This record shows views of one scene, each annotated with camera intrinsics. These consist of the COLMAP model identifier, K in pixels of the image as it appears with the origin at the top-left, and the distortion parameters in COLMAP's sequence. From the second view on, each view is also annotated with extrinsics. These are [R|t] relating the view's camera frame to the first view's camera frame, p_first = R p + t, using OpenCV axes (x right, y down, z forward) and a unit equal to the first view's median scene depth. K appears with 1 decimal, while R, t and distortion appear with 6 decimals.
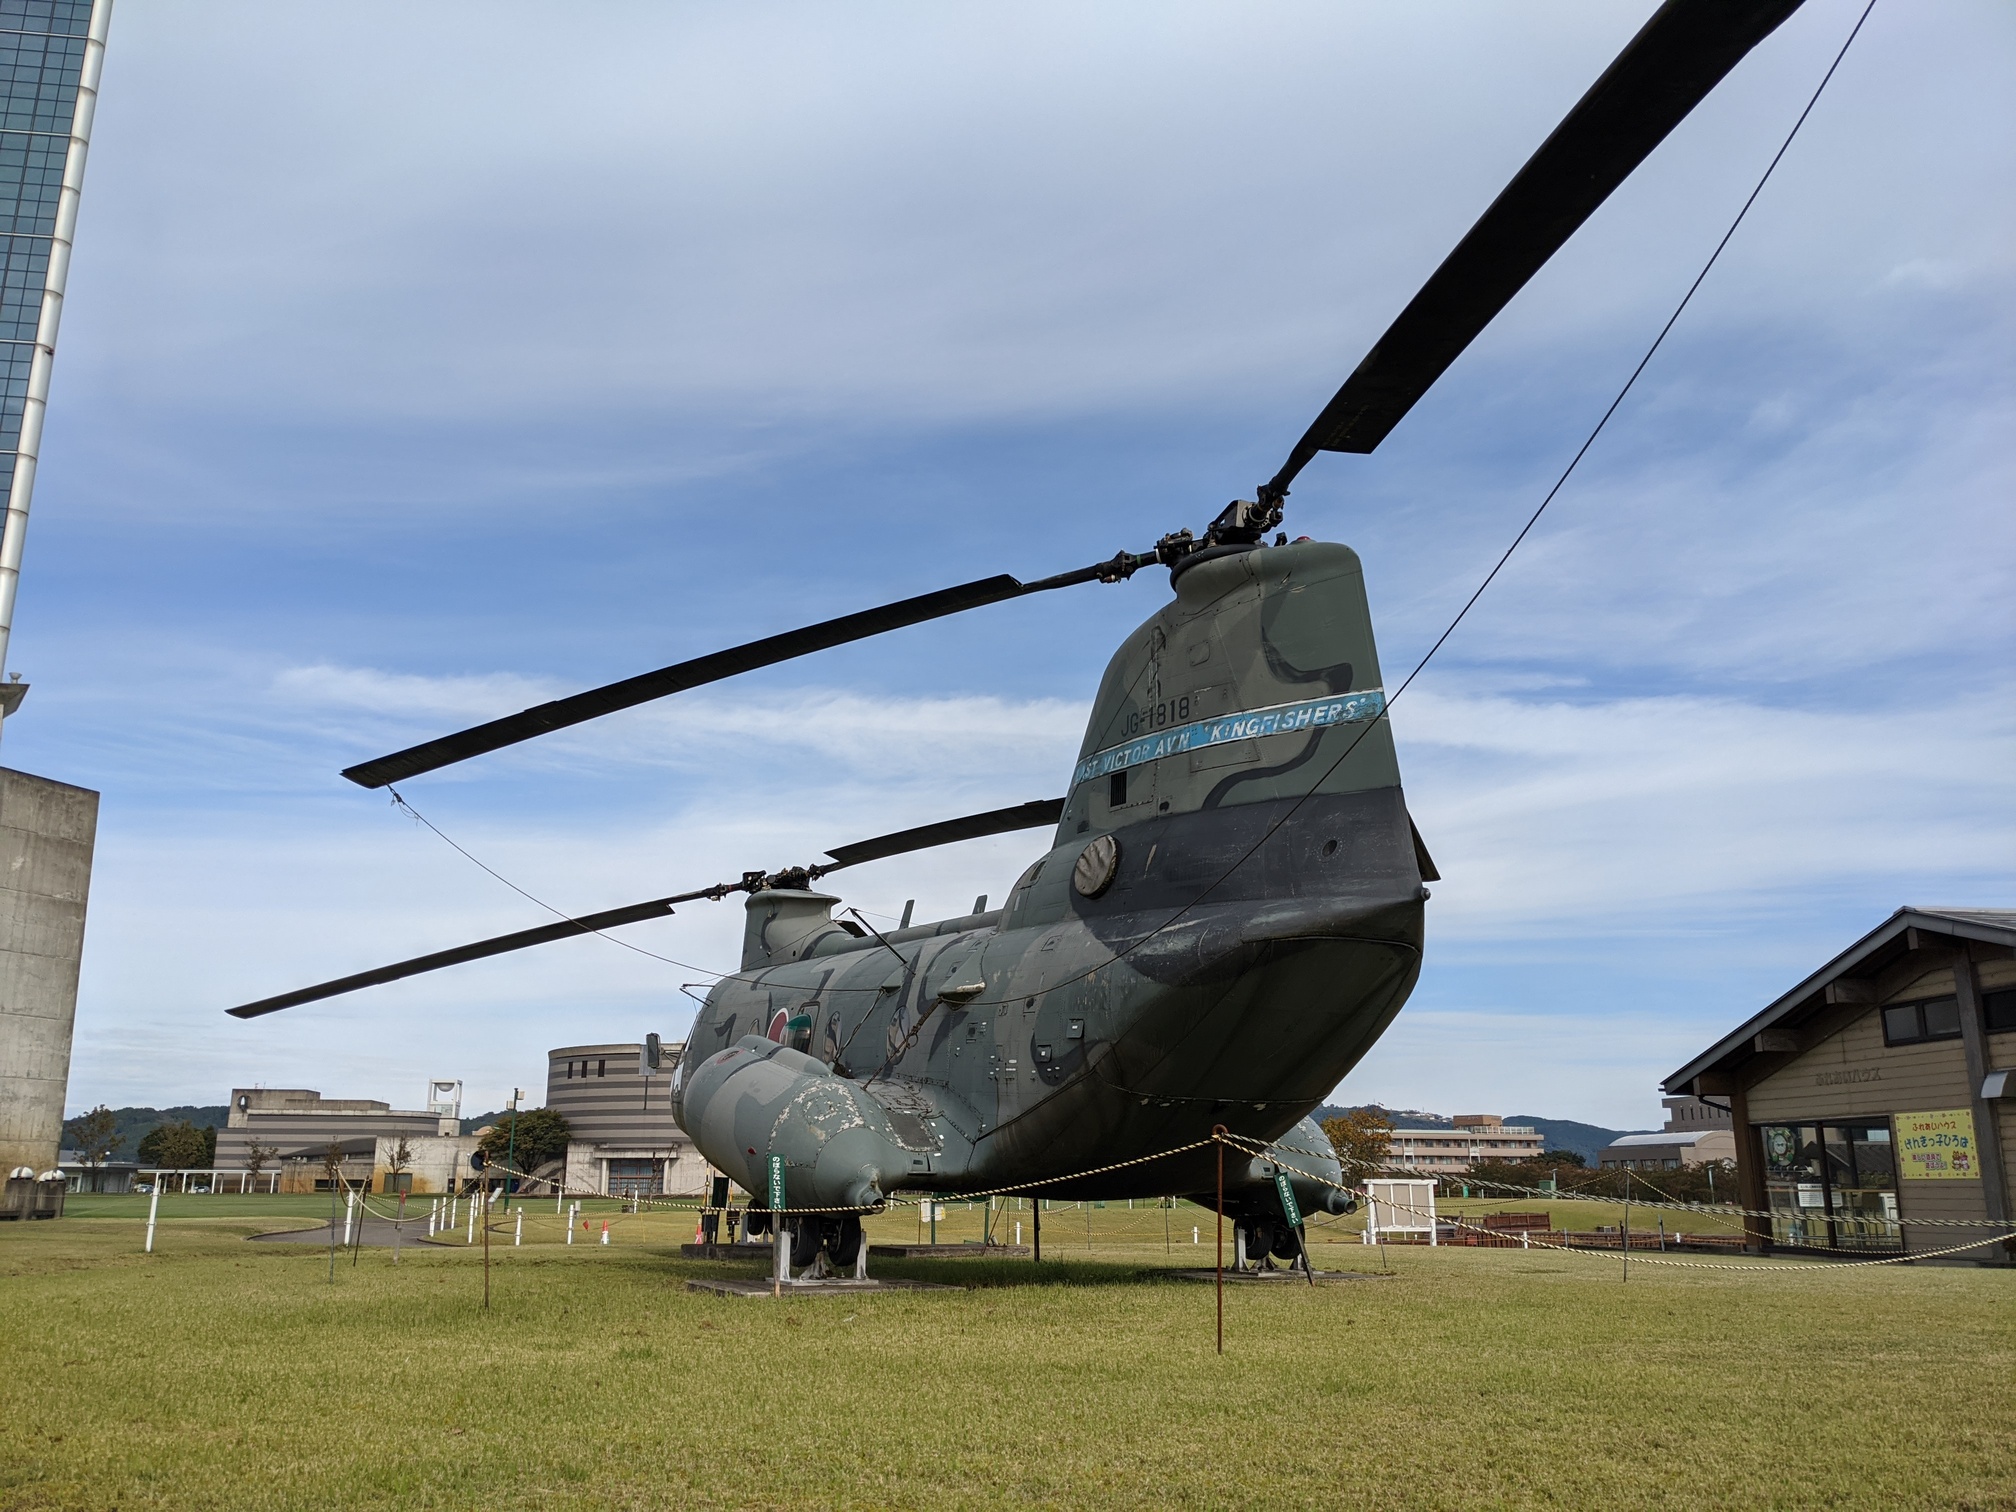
lens RADIAL K [[1537.4, 0, 1008.0], [0, 1537.4, 756.0], [0, 0, 1]] dist [0.034585, -0.043637]
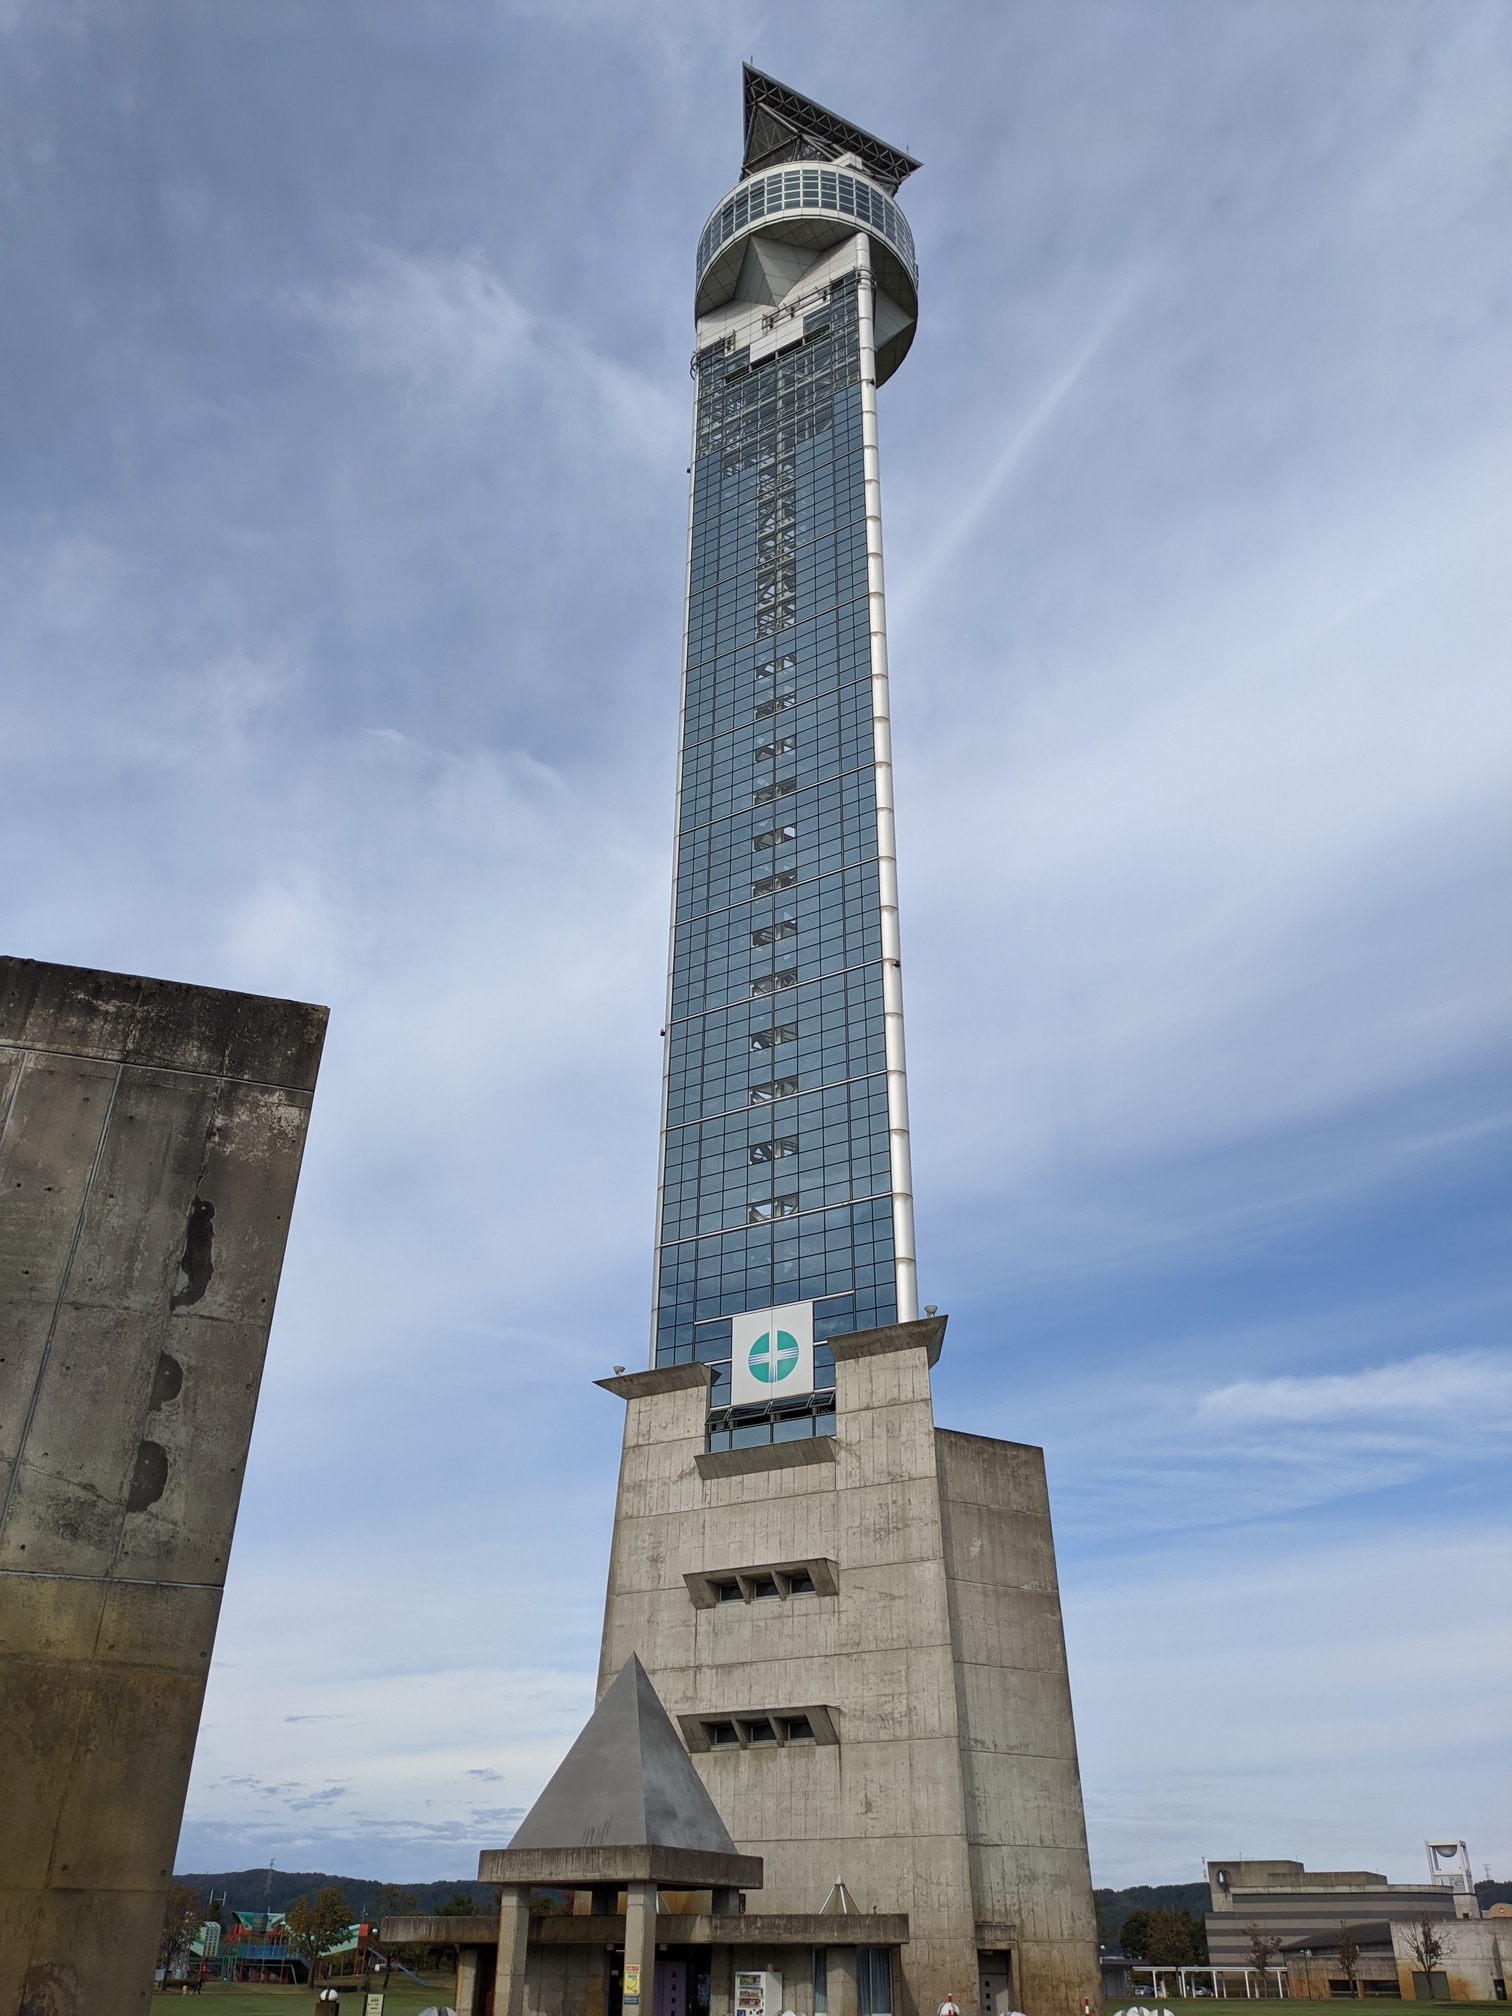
lens RADIAL K [[1537.4, 0, 830.5], [0, 1537.4, 1005.0], [0, 0, 1]] dist [0.034585, -0.043637]
pose [[0.796945, -0.319683, -0.512524, -0.072506], [0.159346, 0.929684, -0.332109, 0.022298], [0.582655, 0.183004, 0.791848, 0.098459]]
